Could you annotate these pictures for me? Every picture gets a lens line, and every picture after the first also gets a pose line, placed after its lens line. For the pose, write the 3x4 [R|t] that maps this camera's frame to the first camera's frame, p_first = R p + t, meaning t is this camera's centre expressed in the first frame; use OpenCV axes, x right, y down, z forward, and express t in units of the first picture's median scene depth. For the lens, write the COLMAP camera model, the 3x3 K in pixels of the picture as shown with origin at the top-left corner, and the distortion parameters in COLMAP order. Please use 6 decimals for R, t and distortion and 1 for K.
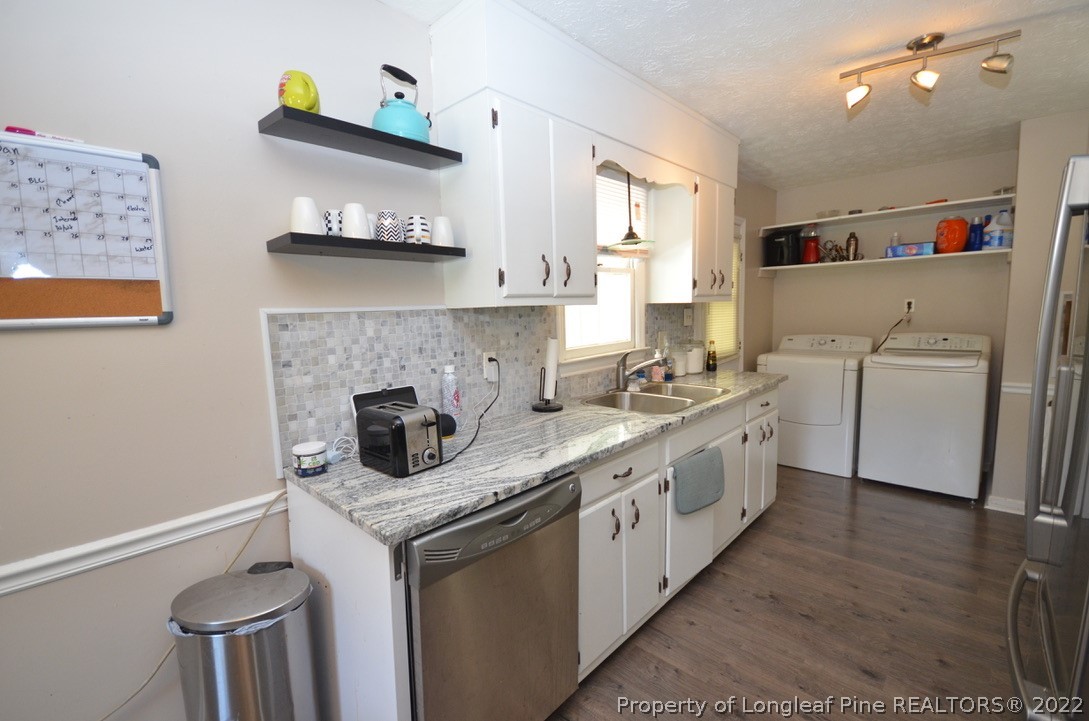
lens RADIAL K [[471.8, 0, 533.8], [0, 471.8, 364.6], [0, 0, 1]] dist [0.007448, -0.011878]
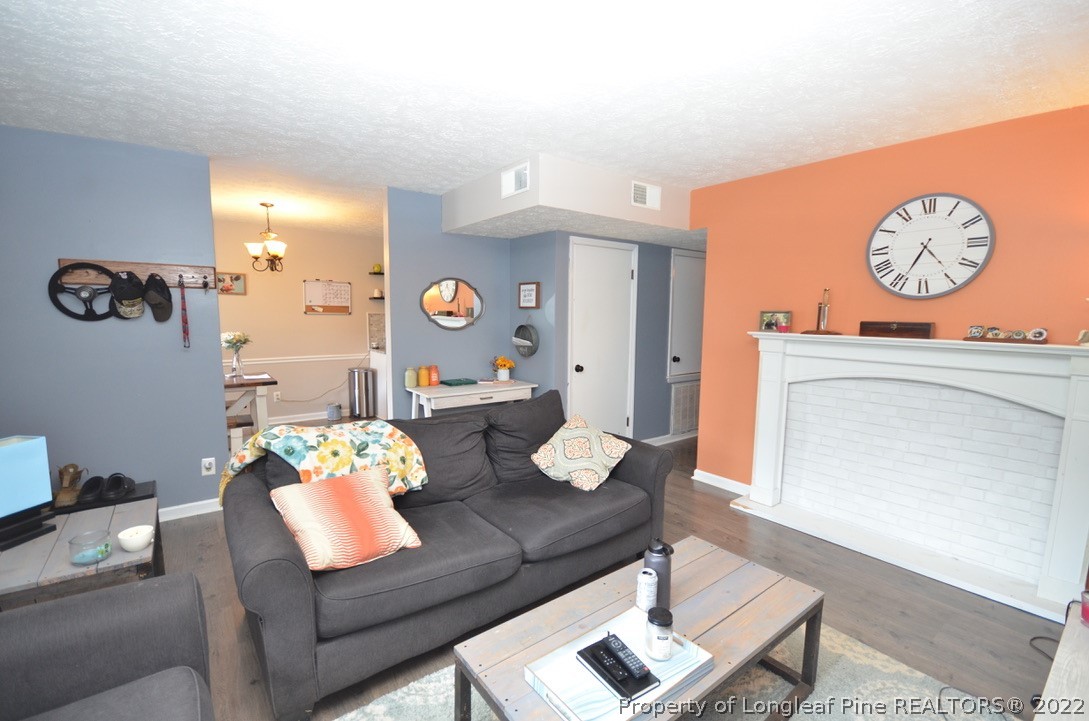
lens RADIAL K [[471.8, 0, 533.8], [0, 471.8, 364.6], [0, 0, 1]] dist [0.007448, -0.011878]
pose [[0.986043, 0.052870, -0.157874, 1.245451], [-0.054163, 0.998525, -0.003895, 0.225512], [0.157435, 0.012391, 0.987452, -2.297843]]
